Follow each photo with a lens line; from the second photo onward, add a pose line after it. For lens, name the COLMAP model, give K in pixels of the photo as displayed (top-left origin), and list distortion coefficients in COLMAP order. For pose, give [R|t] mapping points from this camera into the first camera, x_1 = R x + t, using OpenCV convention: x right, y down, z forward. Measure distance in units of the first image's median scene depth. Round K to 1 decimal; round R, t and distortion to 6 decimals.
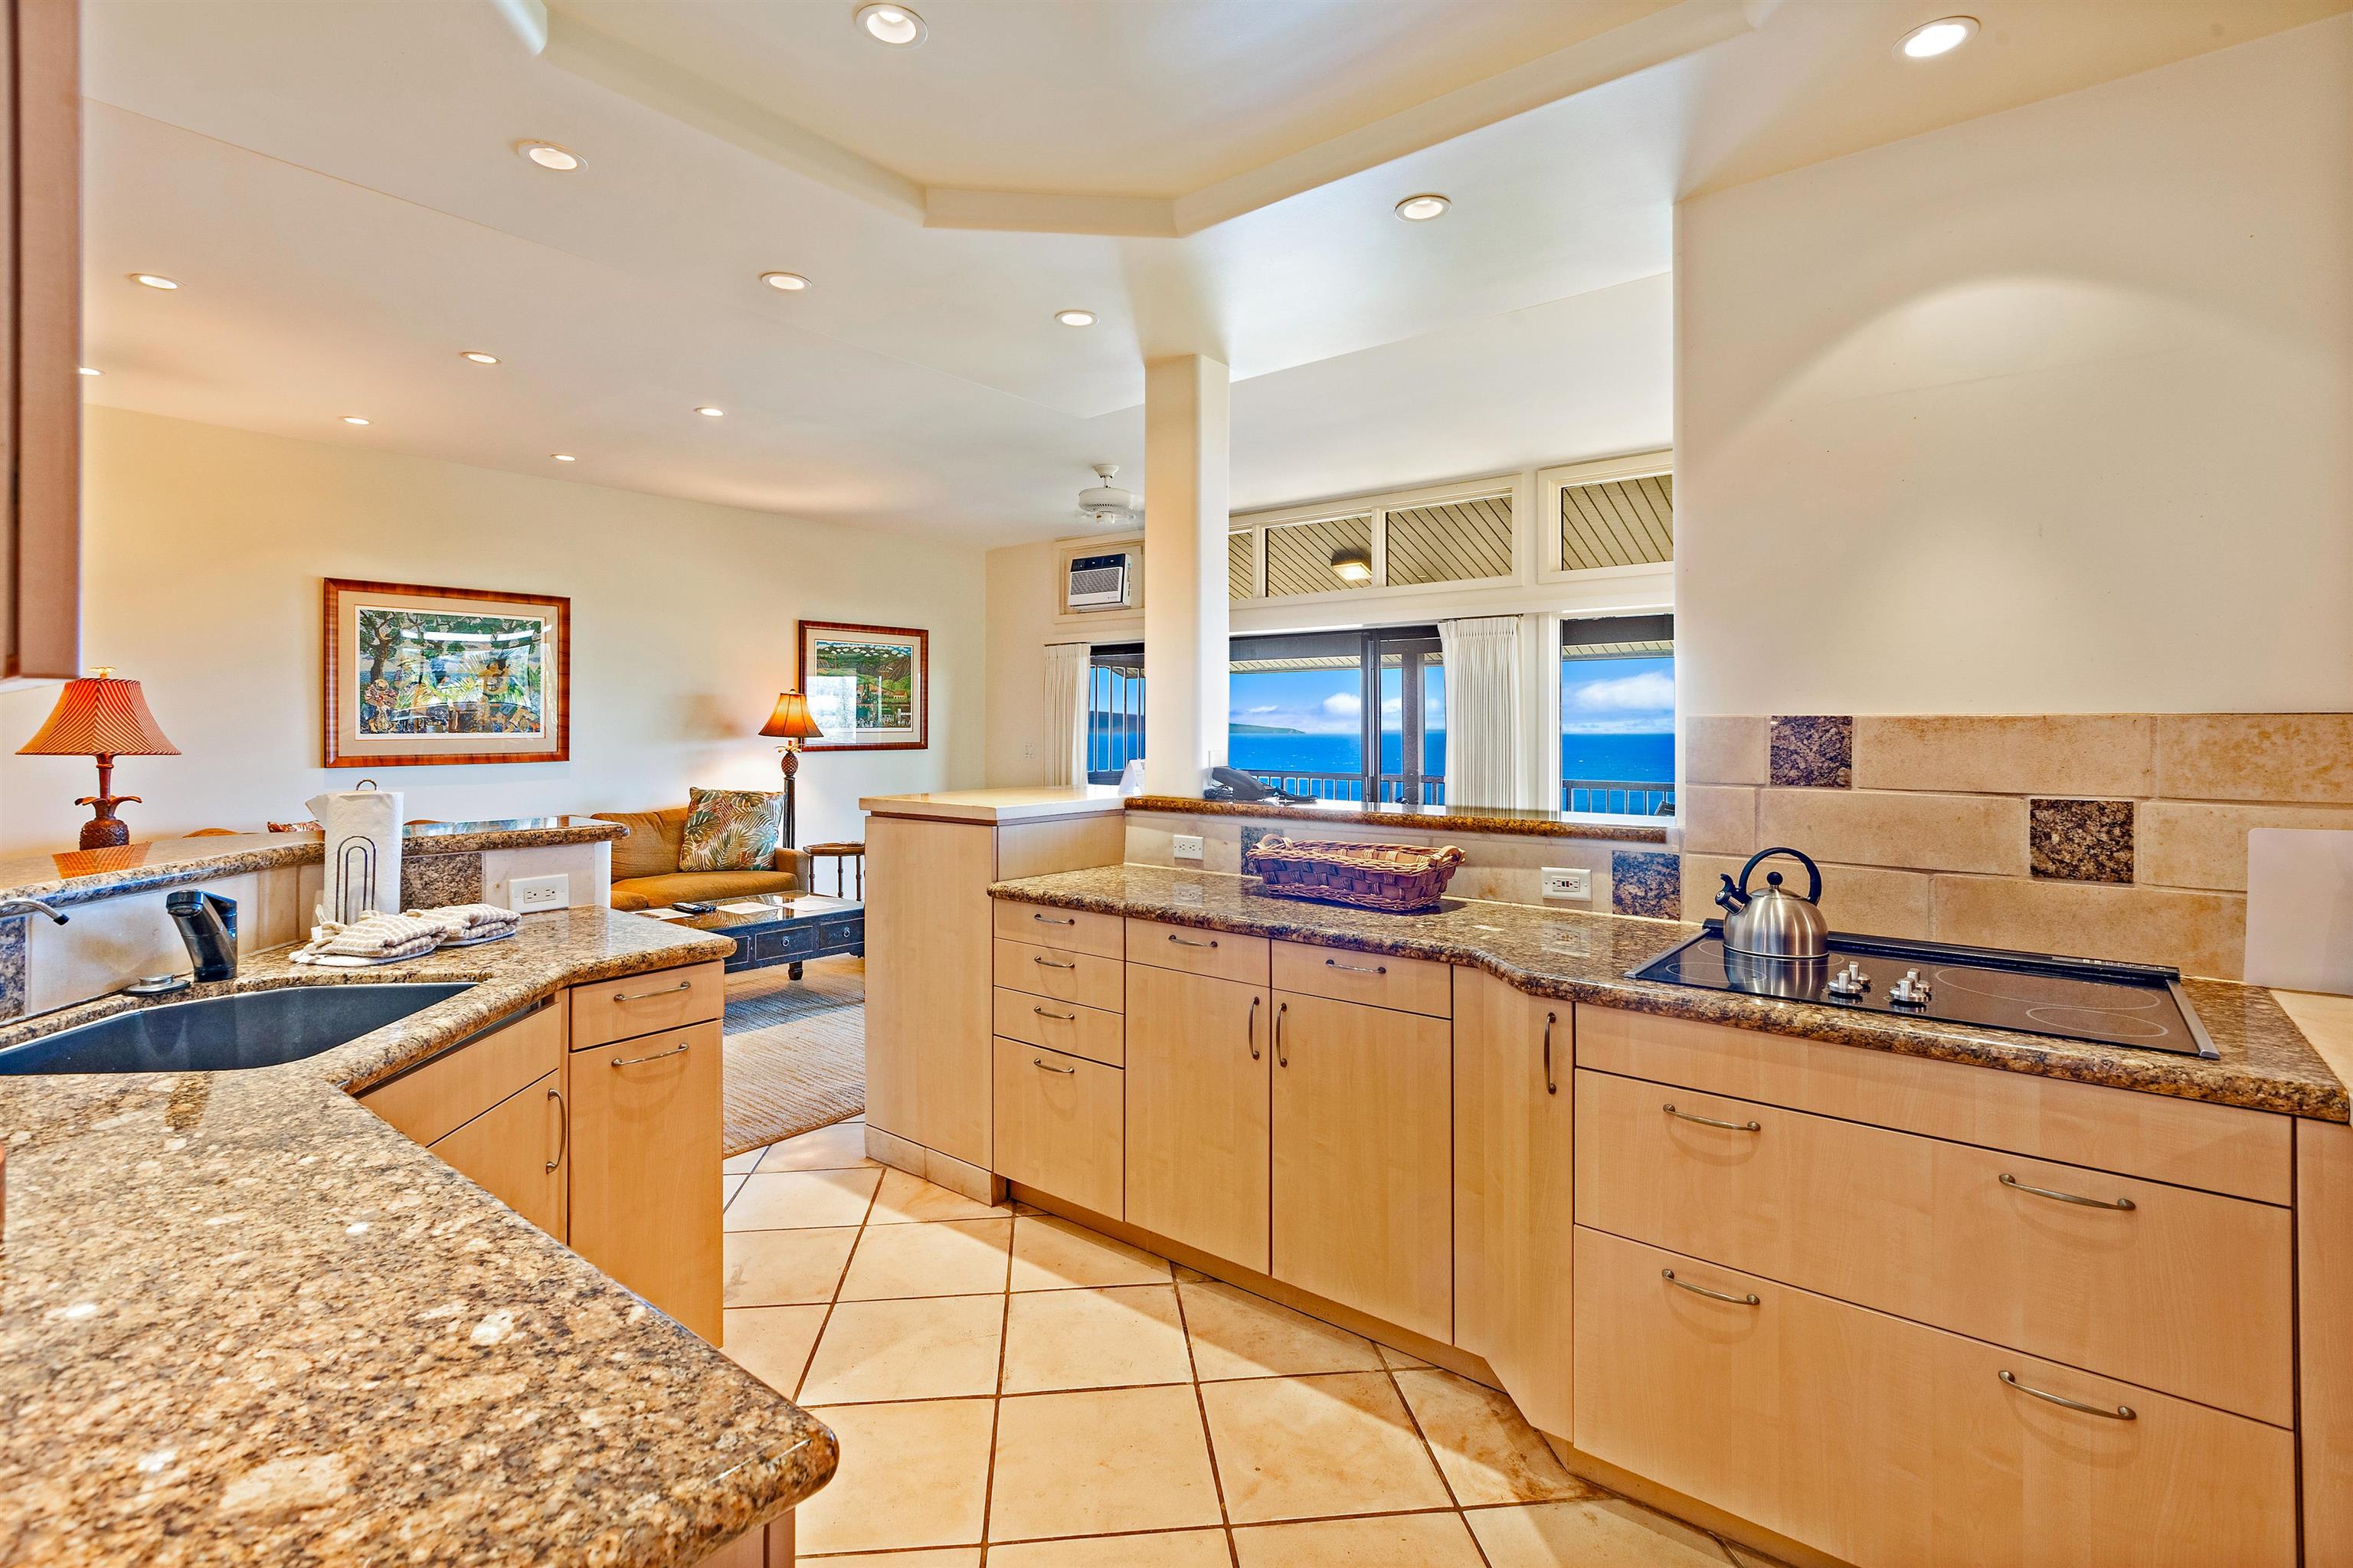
lens RADIAL K [[1093.2, 0, 1167.3], [0, 1093.2, 715.2], [0, 0, 1]] dist [-0.003484, 0.002282]
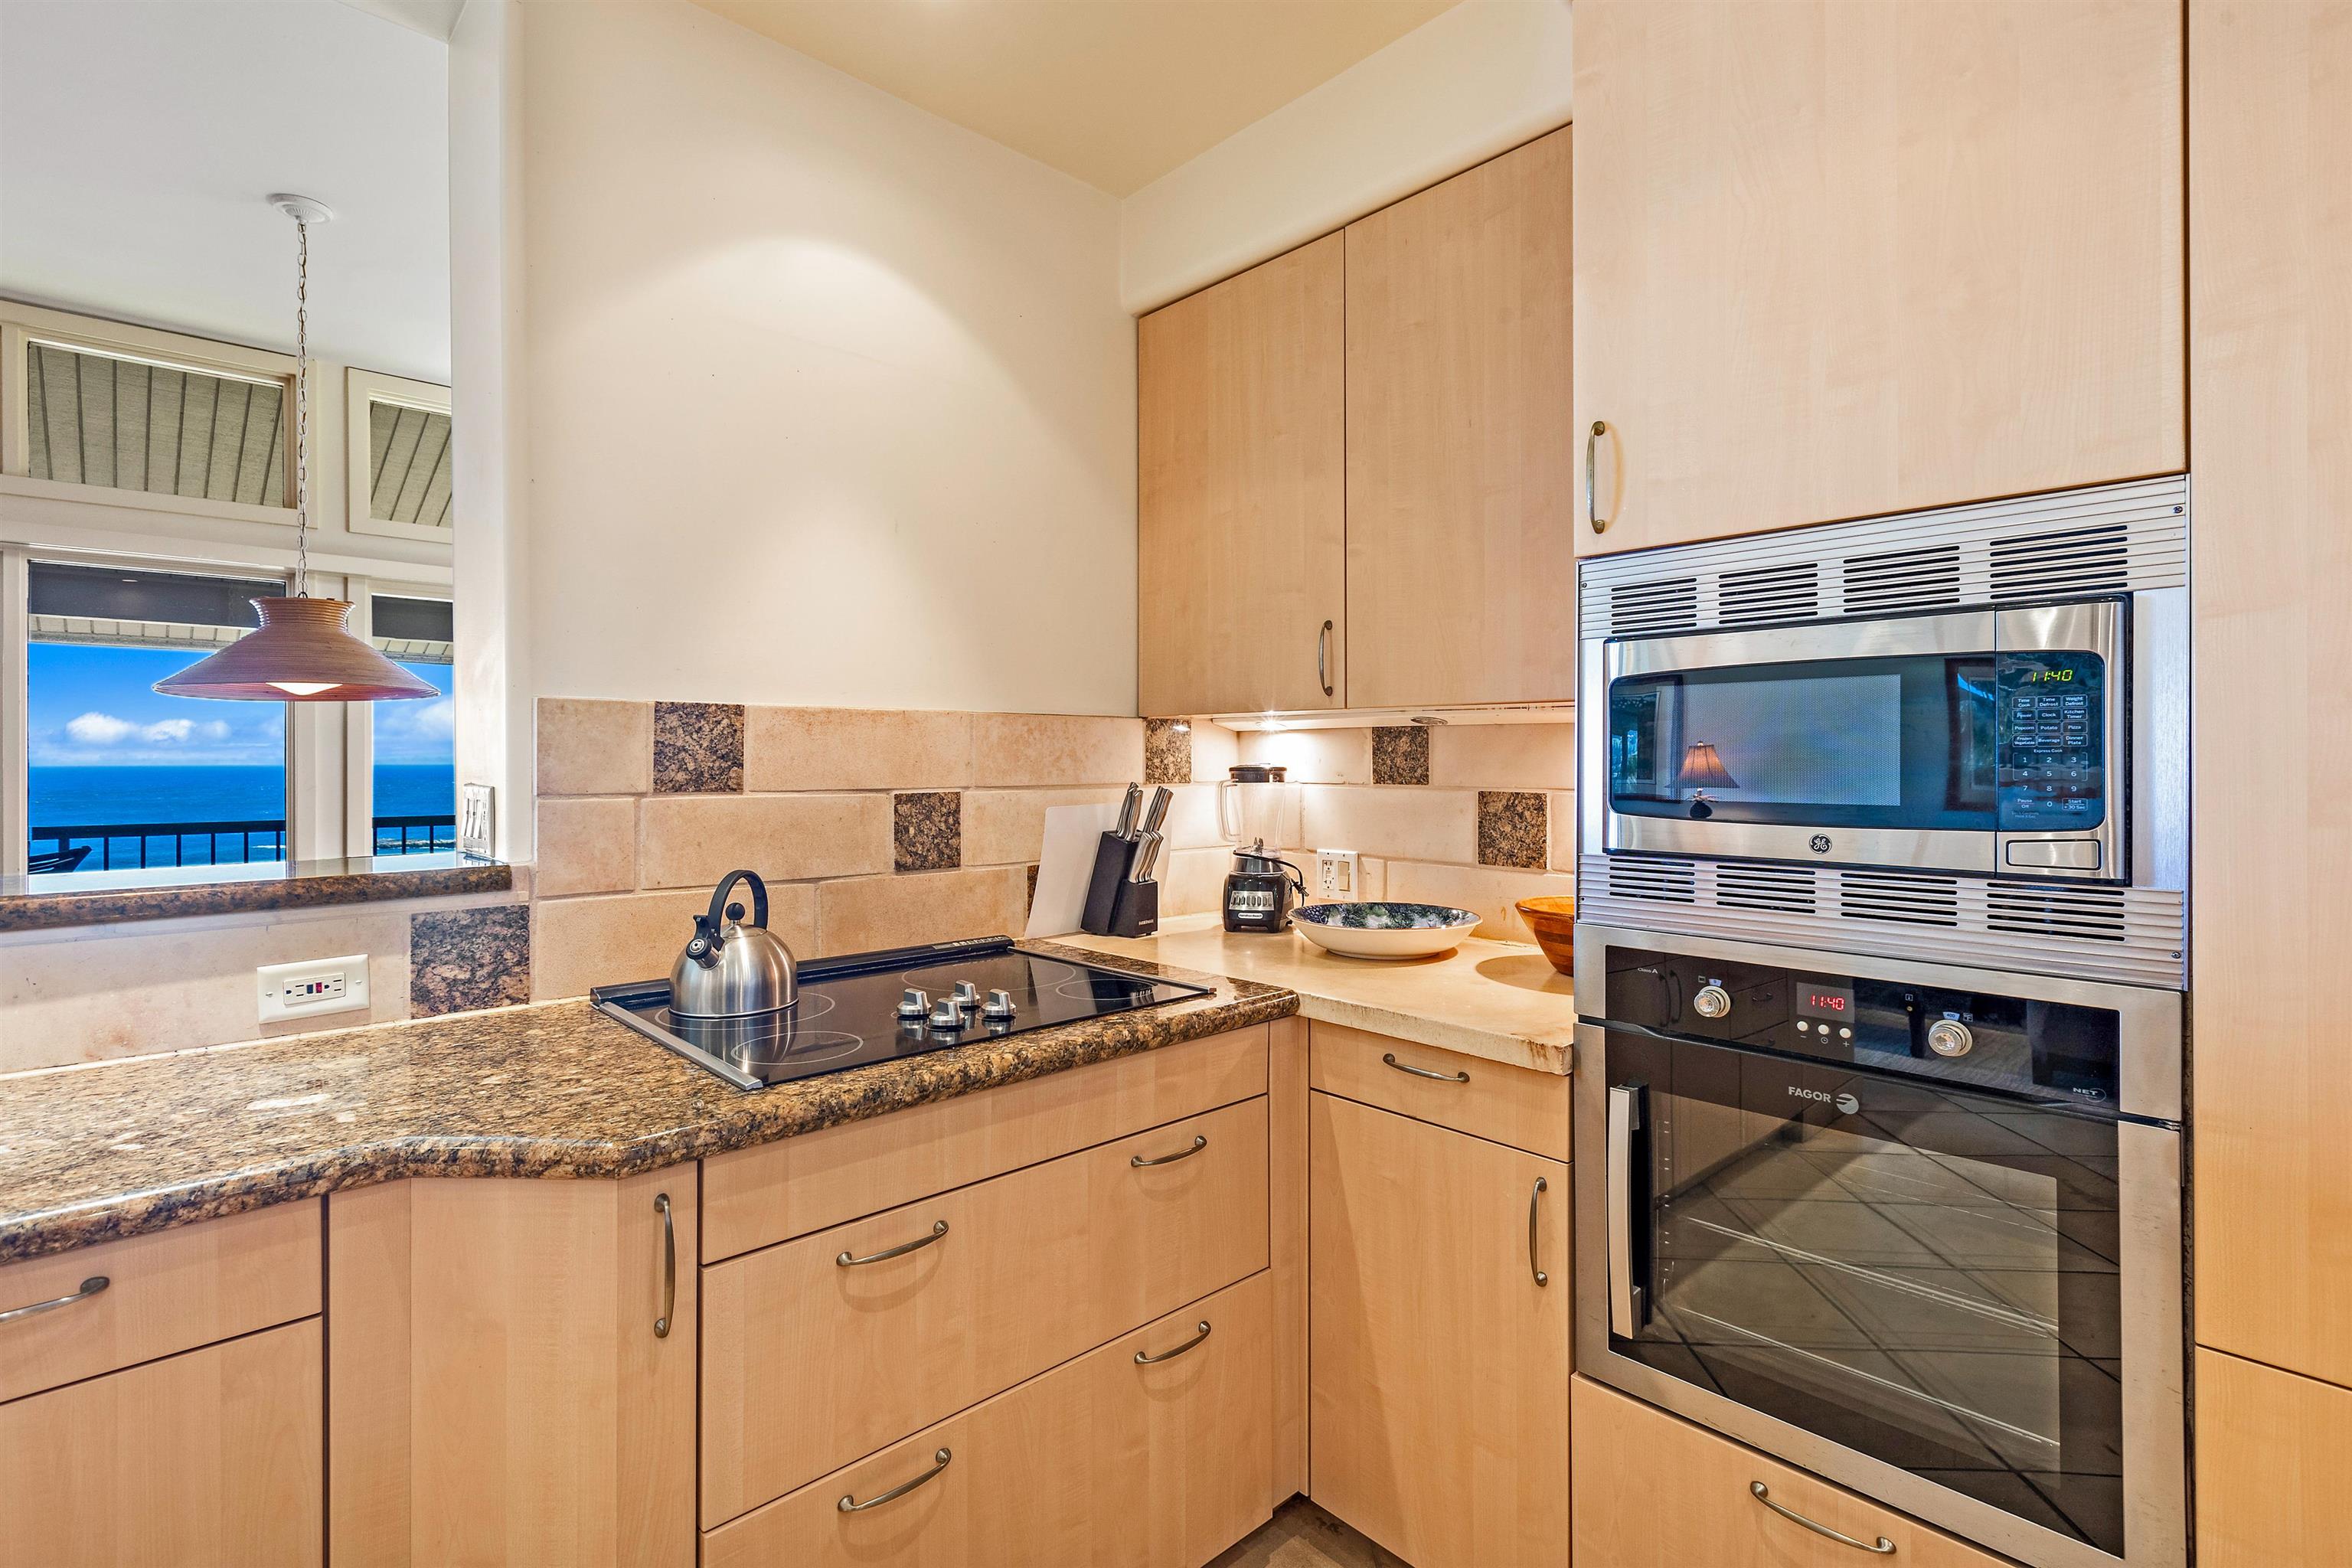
lens RADIAL K [[1092.7, 0, 1175.4], [0, 1092.7, 757.5], [0, 0, 1]] dist [-0.003484, 0.002282]
pose [[0.145008, -0.001617, 0.989429, -0.078099], [-0.008256, 0.999962, 0.002844, 0.019303], [-0.989396, -0.008582, 0.144989, 0.301760]]
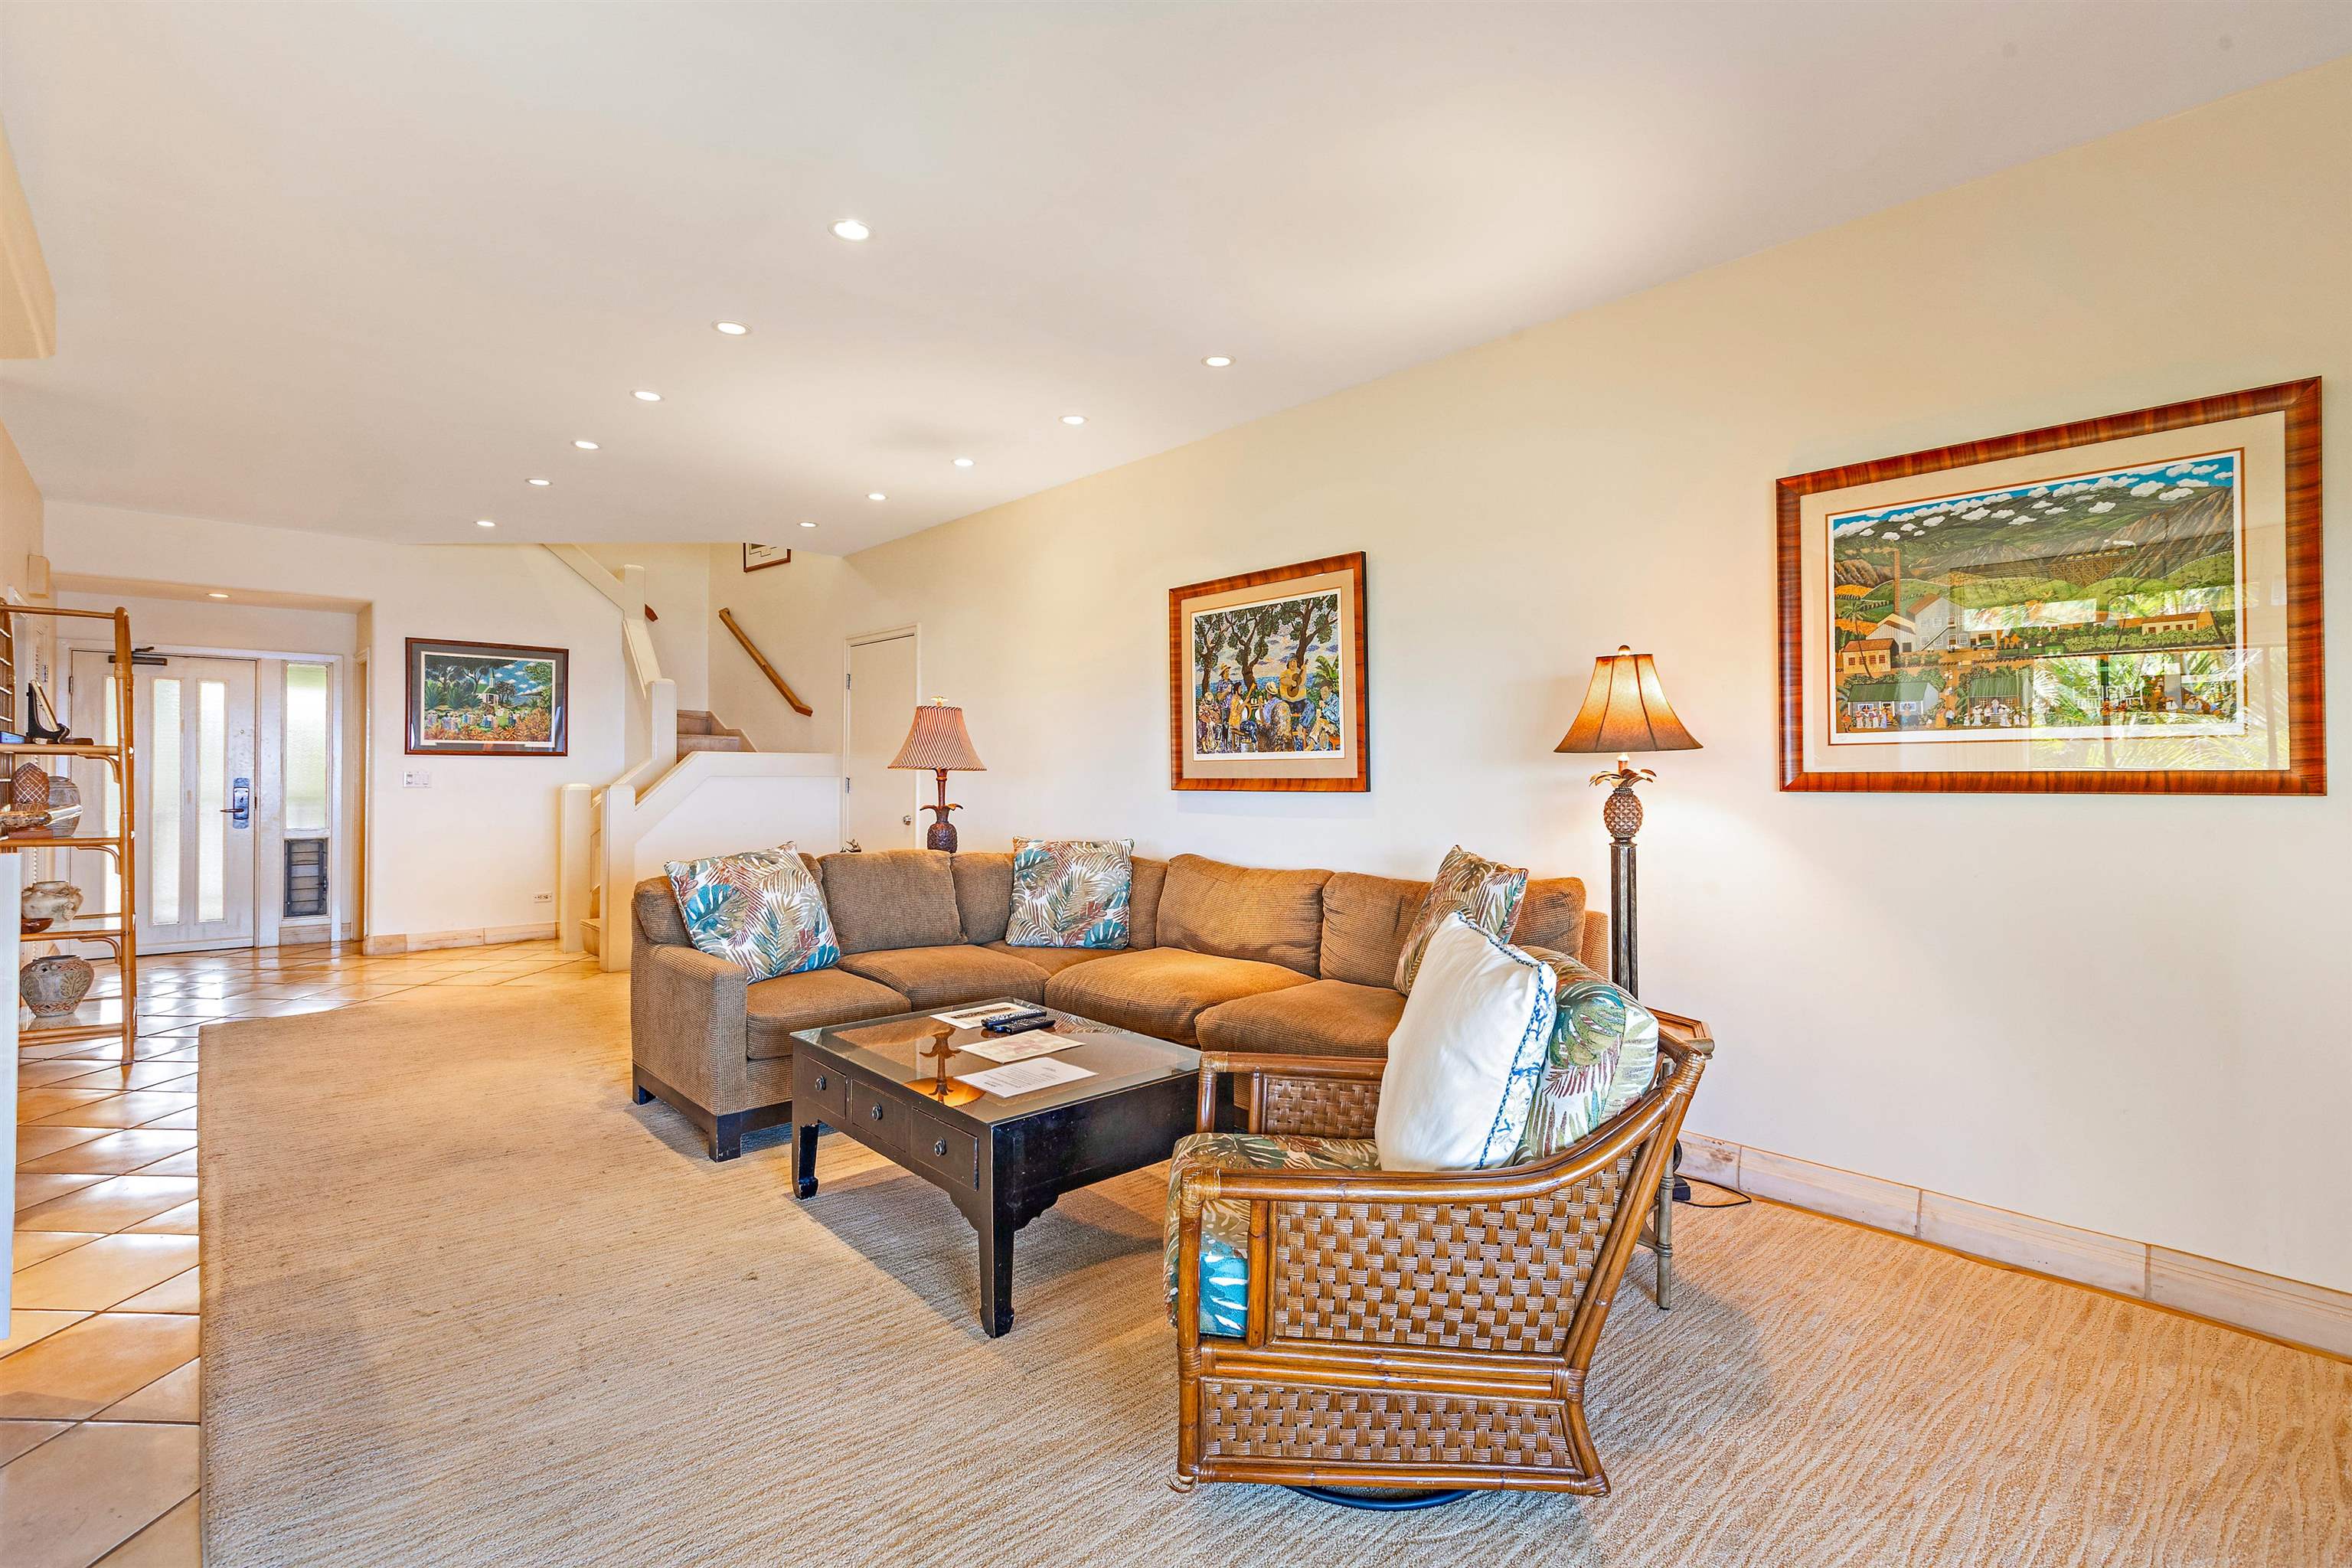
lens RADIAL K [[1092.7, 0, 1187.5], [0, 1092.7, 756.7], [0, 0, 1]] dist [-0.003484, 0.002282]
pose [[-0.158433, -0.015902, -0.987242, 0.206588], [0.007984, 0.999817, -0.017386, 0.045971], [0.987337, -0.010636, -0.158277, 1.473036]]
